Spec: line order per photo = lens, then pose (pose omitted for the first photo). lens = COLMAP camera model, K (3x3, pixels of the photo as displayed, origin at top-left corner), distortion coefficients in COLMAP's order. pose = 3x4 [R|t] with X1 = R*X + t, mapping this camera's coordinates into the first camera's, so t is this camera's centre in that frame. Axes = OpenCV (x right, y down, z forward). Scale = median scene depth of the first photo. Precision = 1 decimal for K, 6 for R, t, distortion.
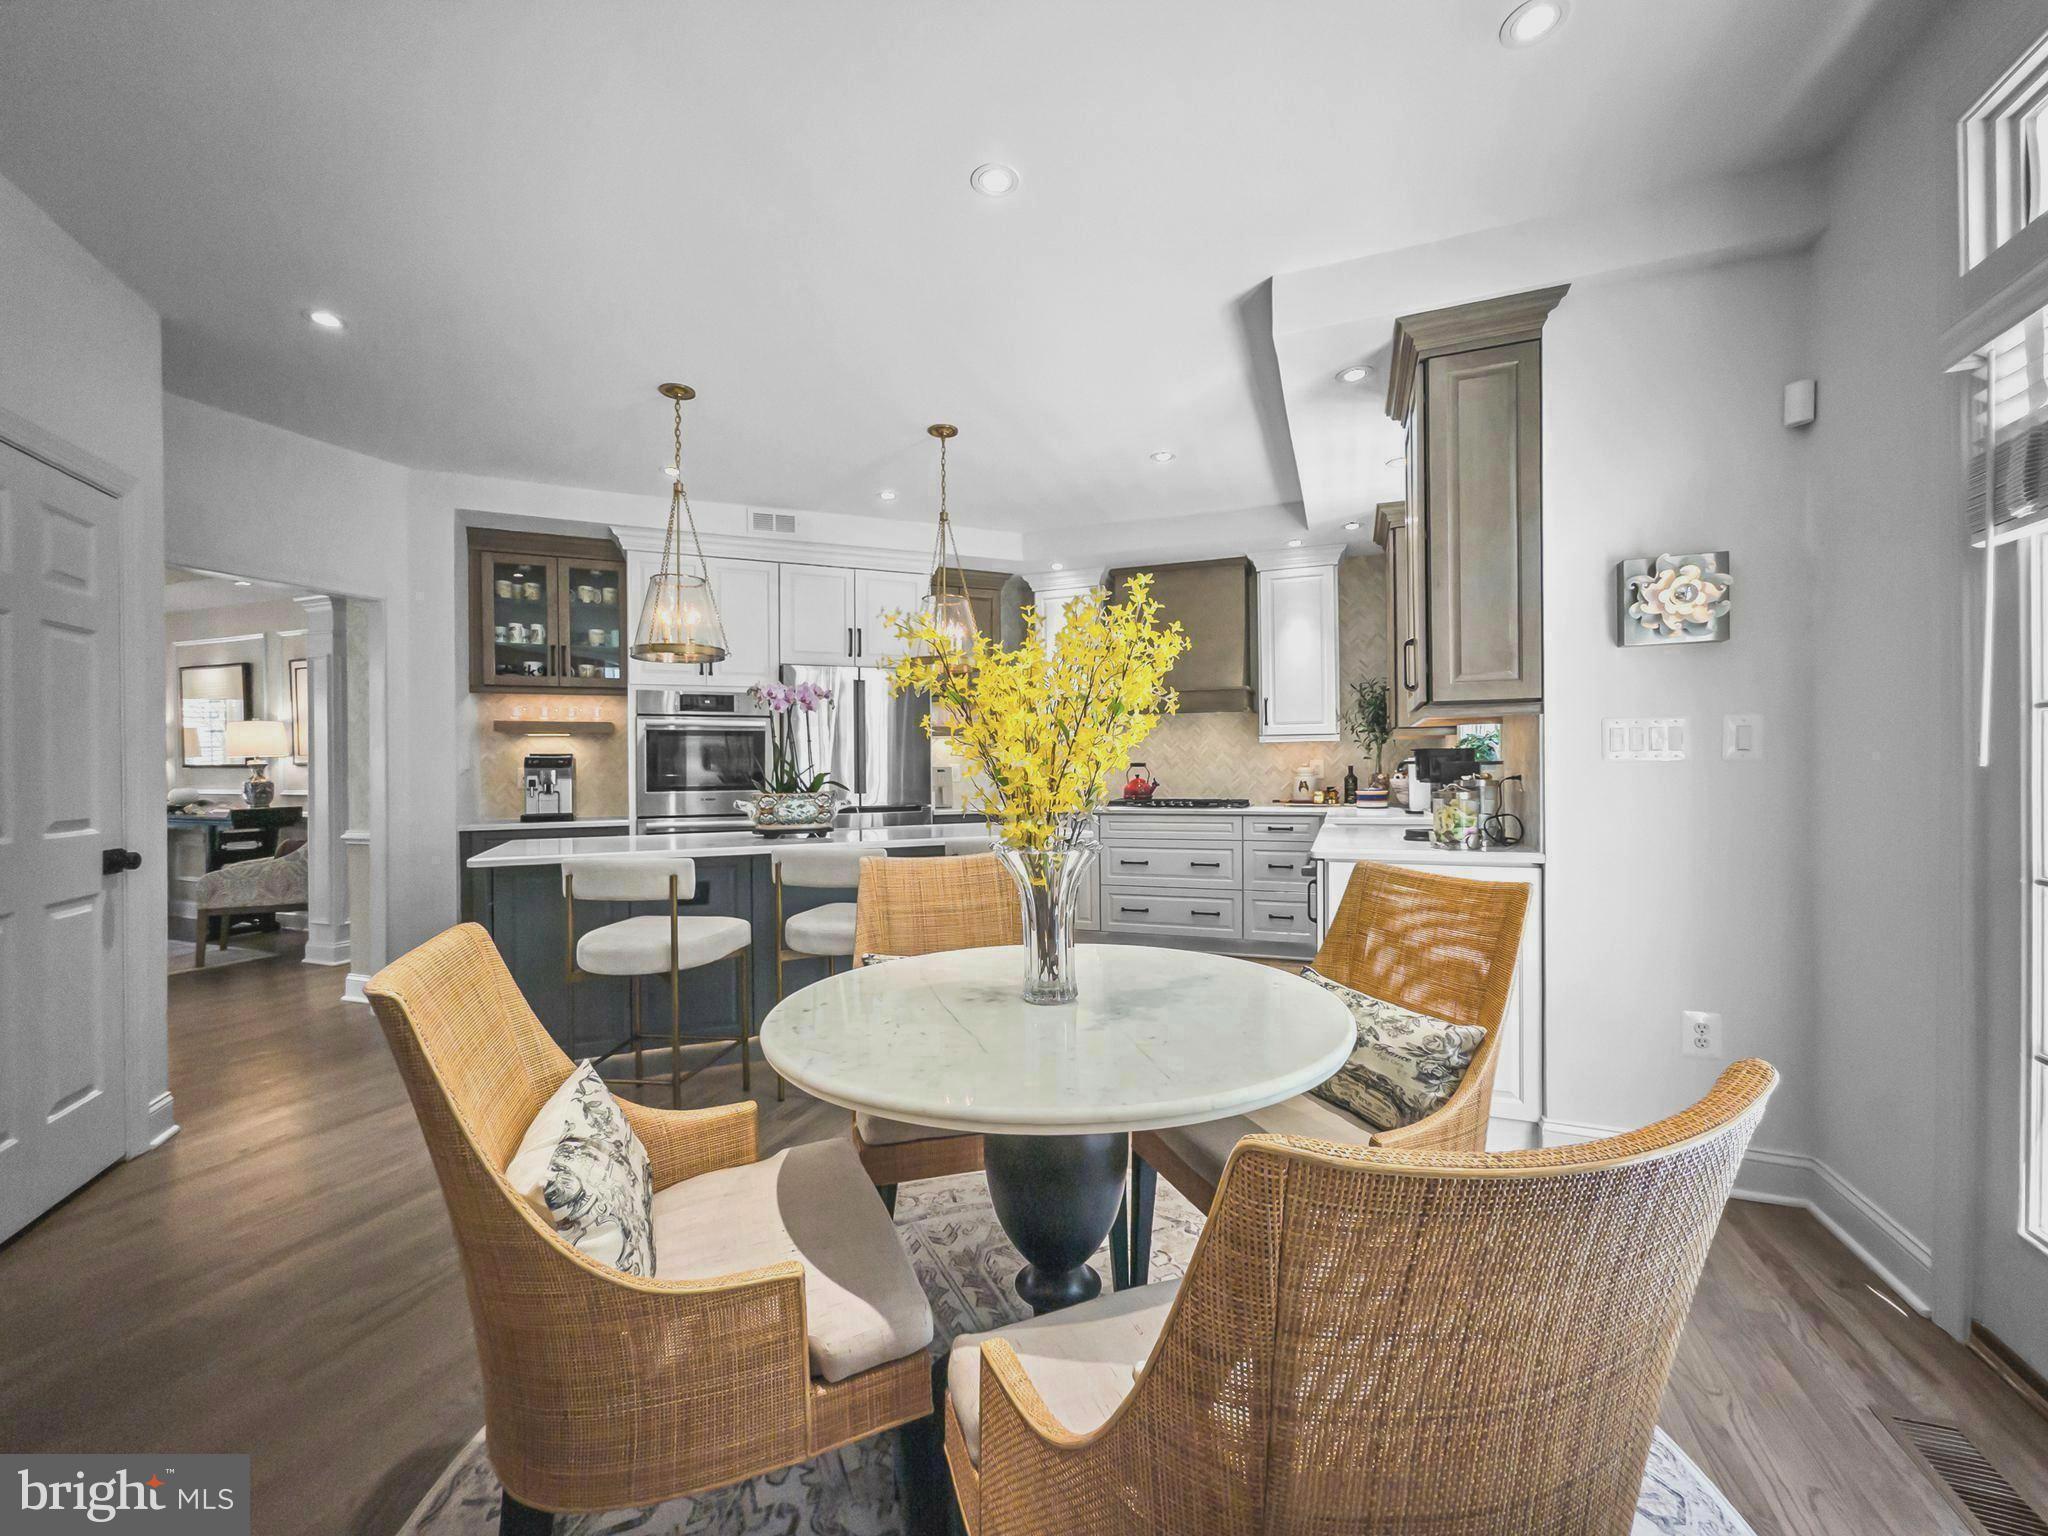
lens RADIAL K [[833.1, 0, 1030.3], [0, 833.1, 771.9], [0, 0, 1]] dist [-0.011815, 0.000493]
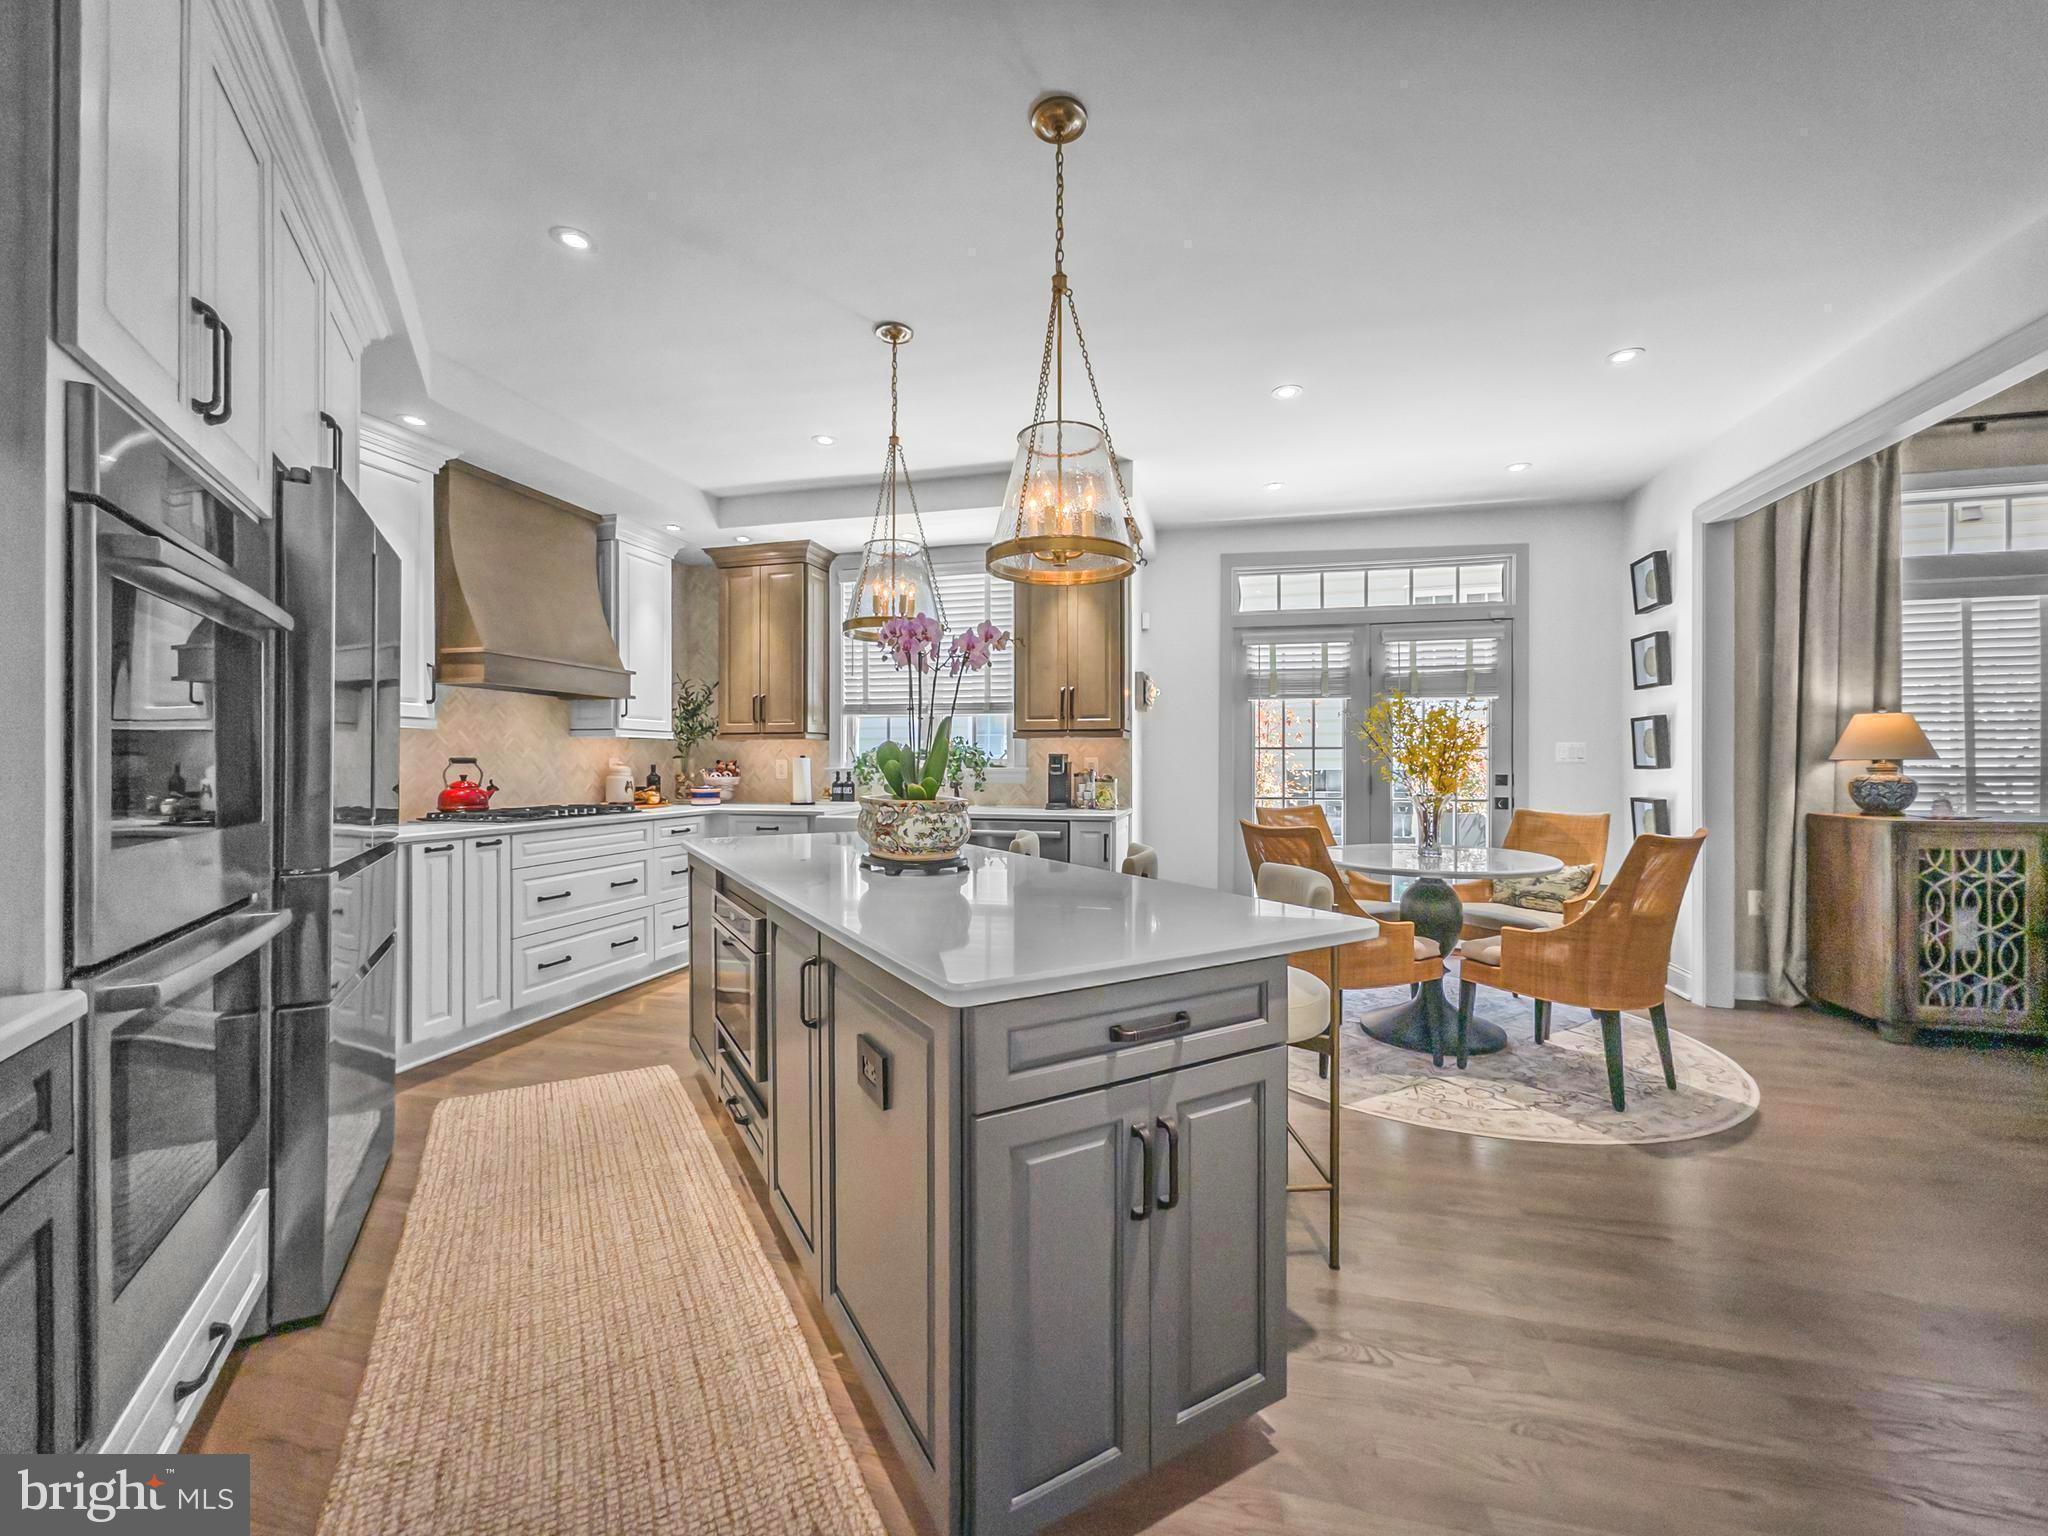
lens RADIAL K [[833.1, 0, 1020.7], [0, 833.1, 765.7], [0, 0, 1]] dist [-0.011815, 0.000493]
pose [[-0.102348, 0.008989, 0.994708, -0.623158], [0.007852, 0.999935, -0.008229, 0.005071], [-0.994718, 0.006968, -0.102412, 0.664524]]
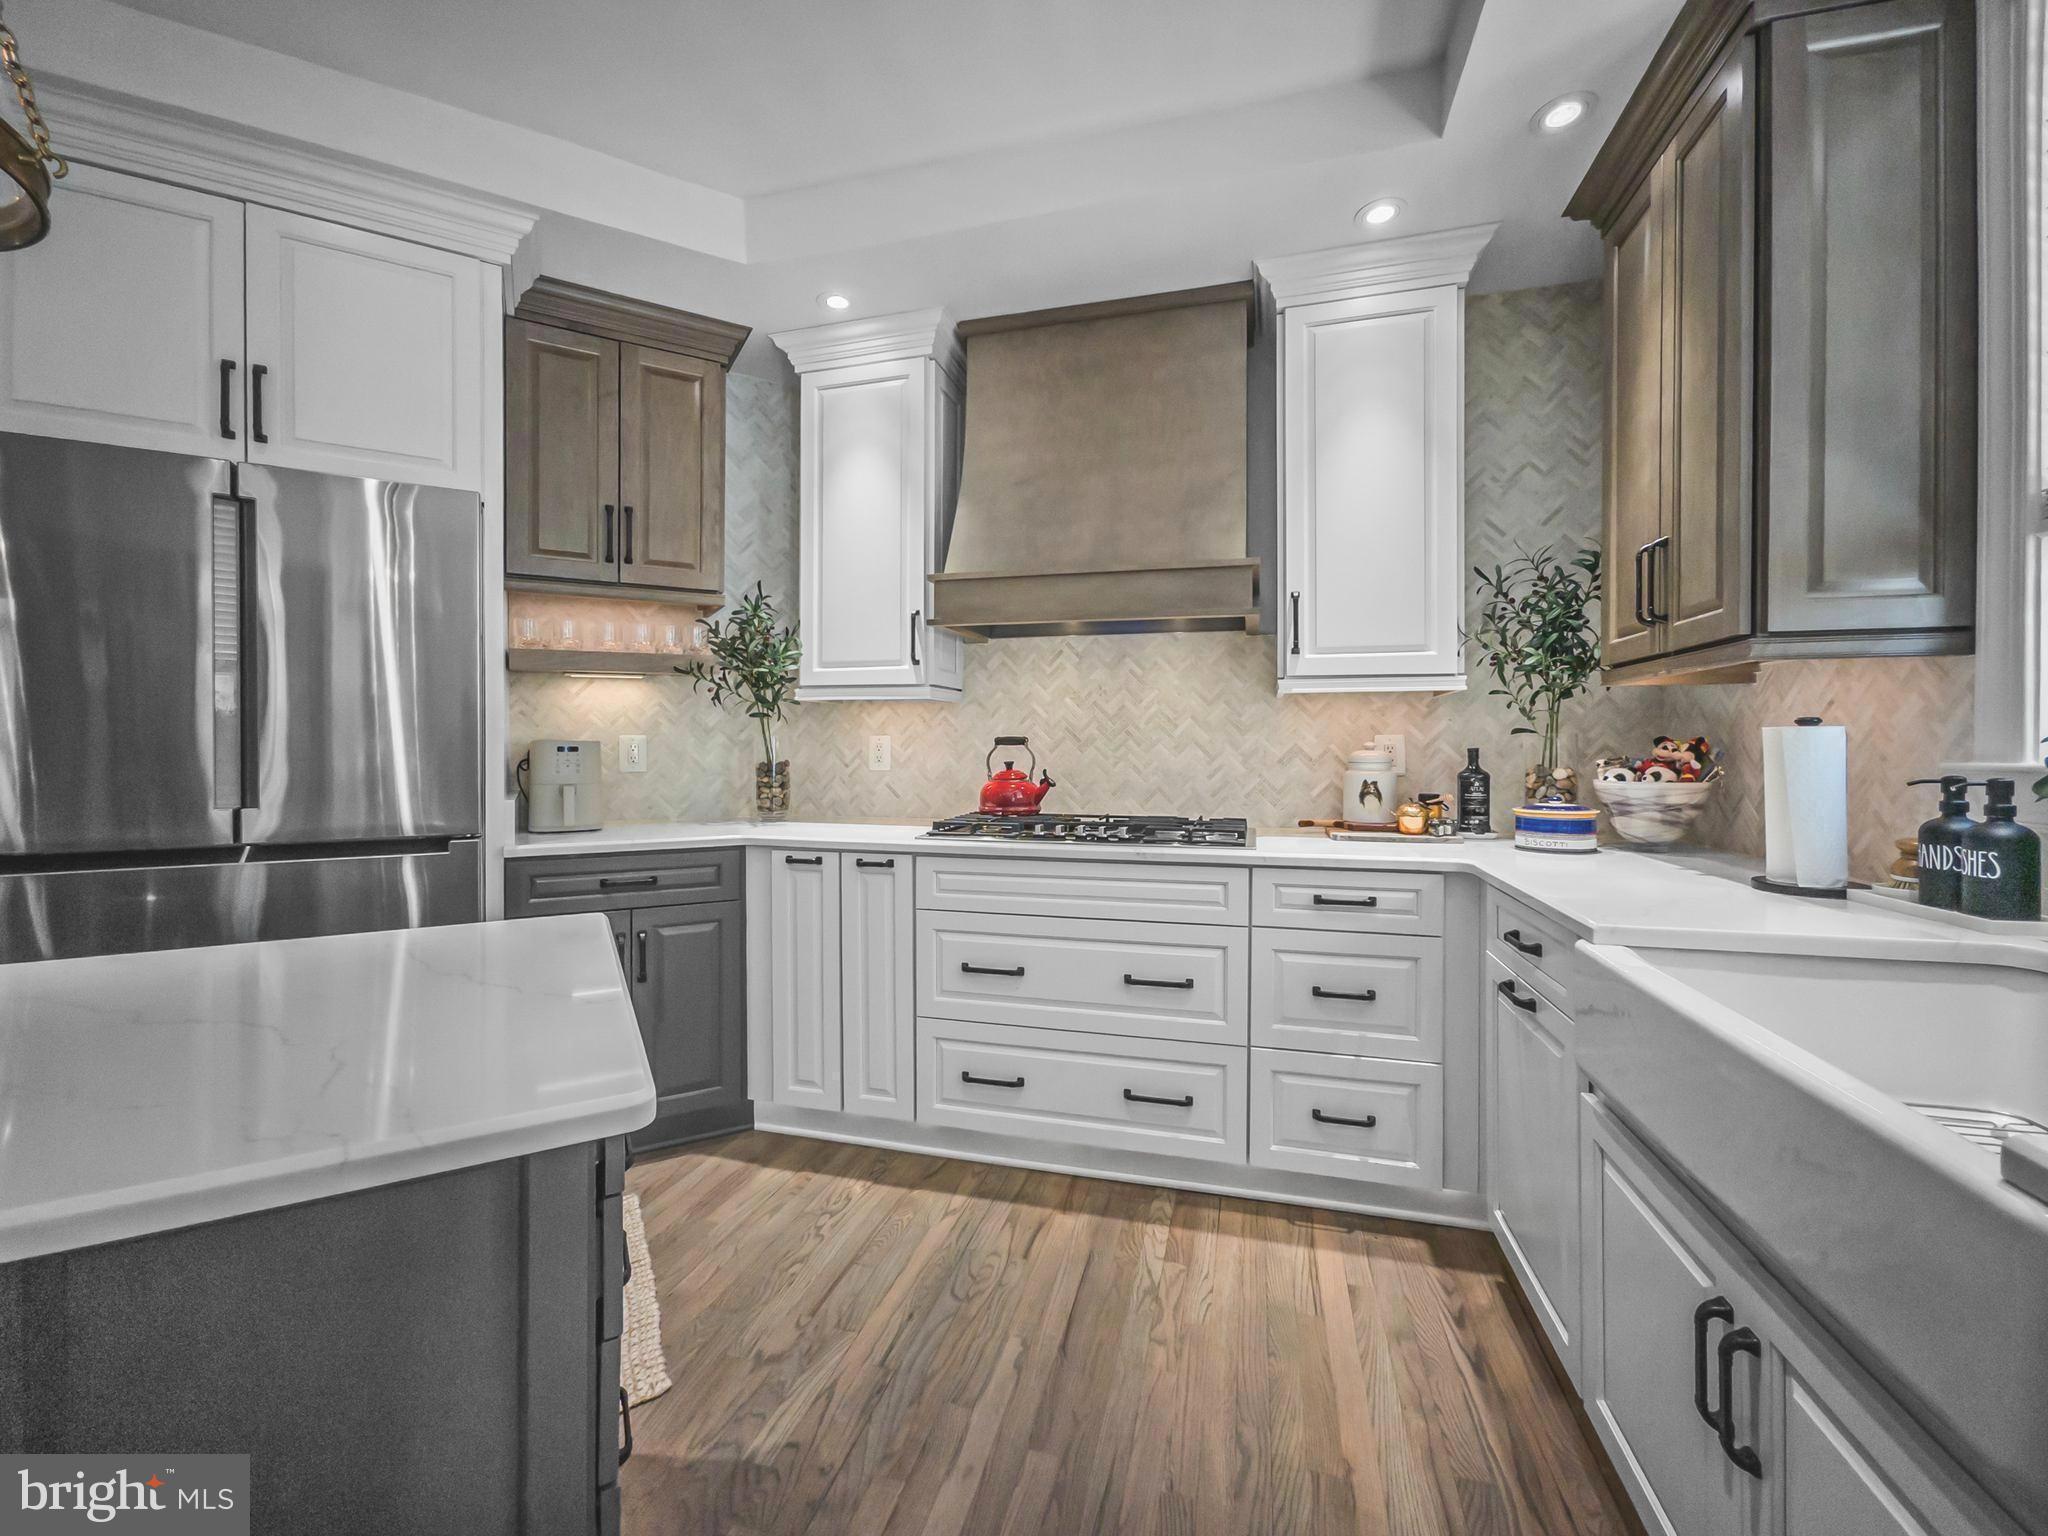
lens RADIAL K [[833.1, 0, 1021.5], [0, 833.1, 751.9], [0, 0, 1]] dist [-0.011815, 0.000493]
pose [[0.995342, 0.011655, 0.095701, 0.096515], [-0.011884, 0.999928, 0.001828, -0.003351], [-0.095673, -0.002956, 0.995408, 0.568338]]
